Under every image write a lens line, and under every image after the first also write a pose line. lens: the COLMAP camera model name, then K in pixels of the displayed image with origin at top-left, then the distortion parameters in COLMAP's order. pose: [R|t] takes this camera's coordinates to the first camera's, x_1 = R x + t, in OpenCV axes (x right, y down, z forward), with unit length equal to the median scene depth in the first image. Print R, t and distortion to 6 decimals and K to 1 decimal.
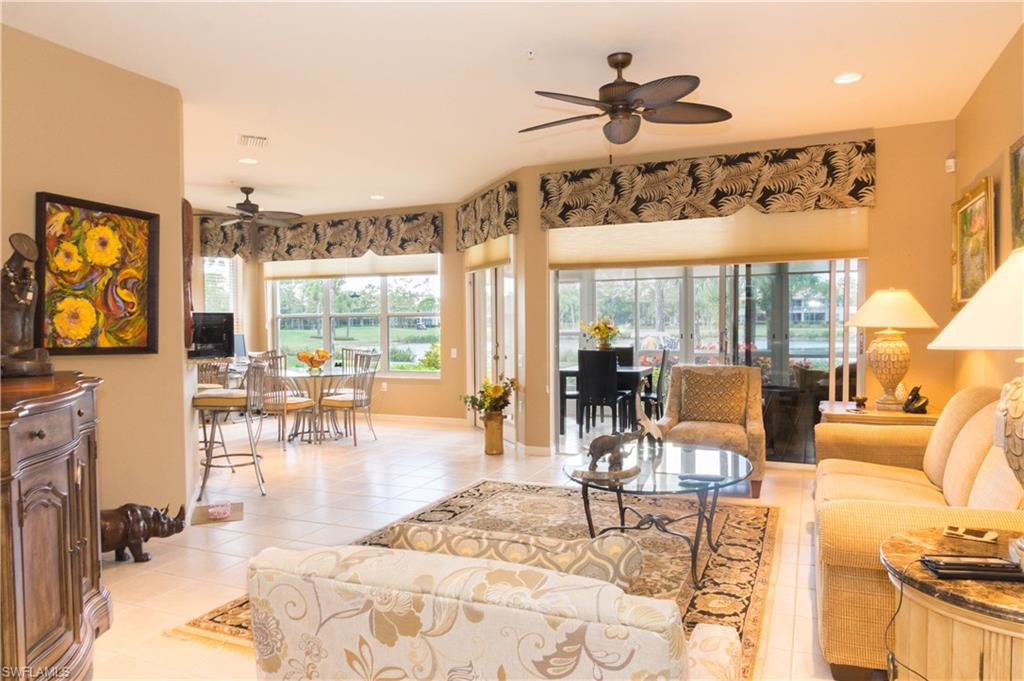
lens RADIAL K [[689.8, 0, 511.9], [0, 689.8, 340.4], [0, 0, 1]] dist [-0.067777, -0.000796]
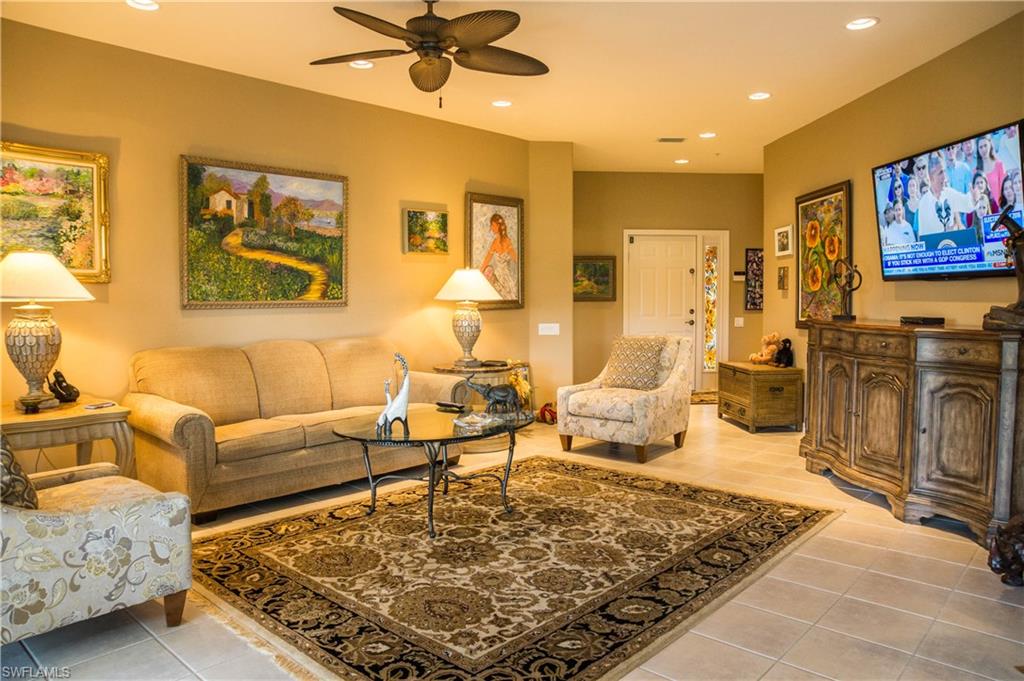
lens RADIAL K [[689.8, 0, 510.0], [0, 689.8, 339.9], [0, 0, 1]] dist [-0.067777, -0.000796]
pose [[-0.943228, -0.011361, 0.331952, -0.091186], [0.018629, 0.996032, 0.087022, -0.014182], [-0.331624, 0.088265, -0.939274, 0.711257]]
